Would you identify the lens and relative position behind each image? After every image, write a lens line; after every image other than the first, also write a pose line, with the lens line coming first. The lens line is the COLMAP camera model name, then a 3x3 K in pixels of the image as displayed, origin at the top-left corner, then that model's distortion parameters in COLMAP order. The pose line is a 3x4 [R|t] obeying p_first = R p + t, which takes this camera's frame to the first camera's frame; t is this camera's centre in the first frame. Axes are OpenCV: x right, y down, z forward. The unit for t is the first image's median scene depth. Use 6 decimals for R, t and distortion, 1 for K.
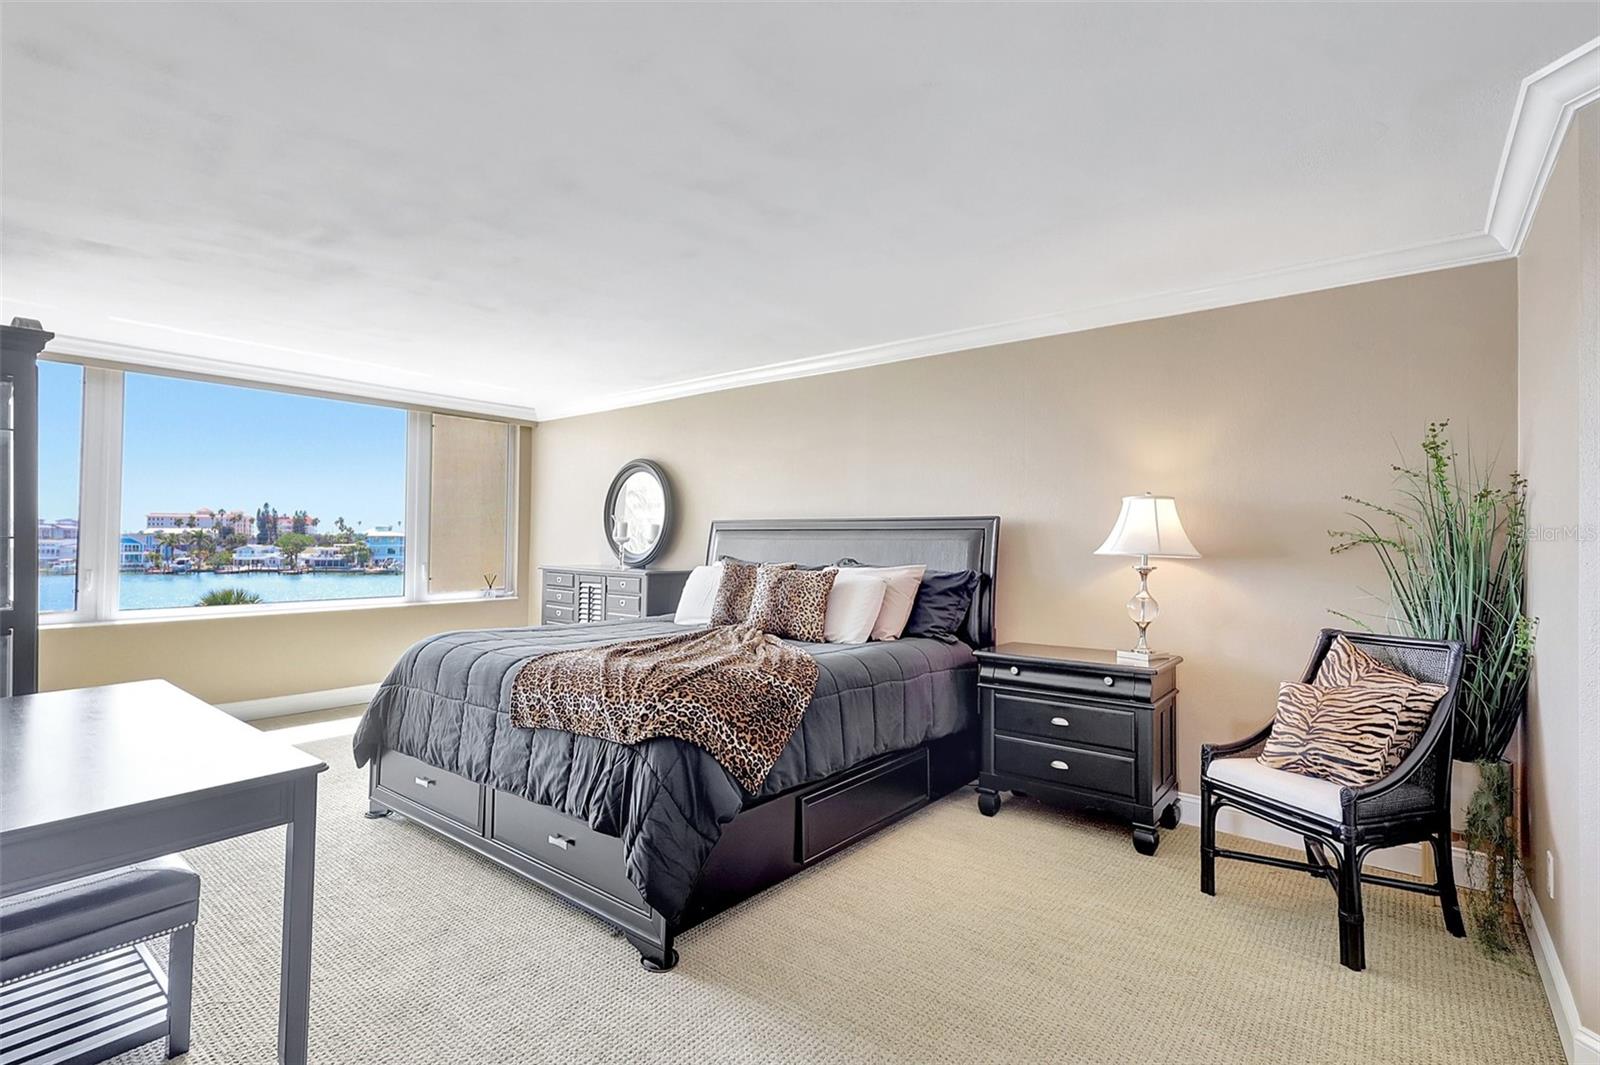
lens RADIAL K [[745.3, 0, 800.0], [0, 745.3, 532.5], [0, 0, 1]] dist [0.002585, 0.000420]
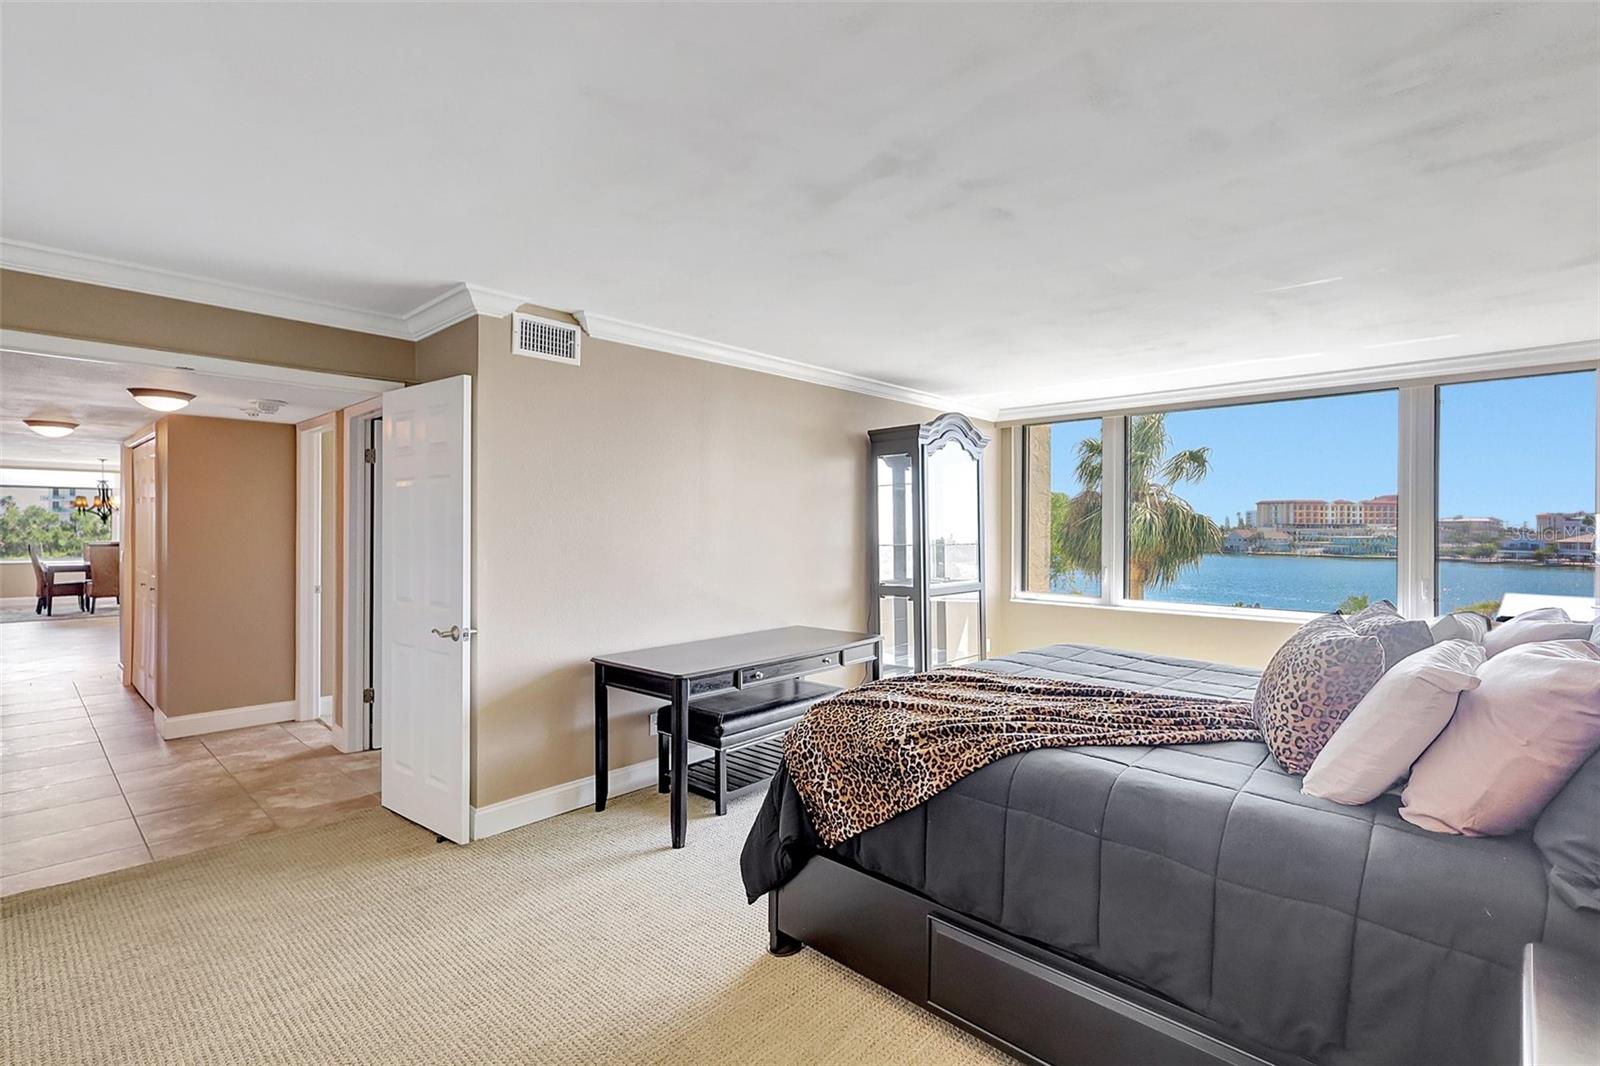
lens RADIAL K [[745.3, 0, 800.0], [0, 745.3, 533.0], [0, 0, 1]] dist [0.002585, 0.000420]
pose [[-0.073631, -0.000414, -0.997285, 0.534343], [0.001714, 0.999998, -0.000542, -0.017208], [0.997284, -0.001749, -0.073630, 0.656660]]
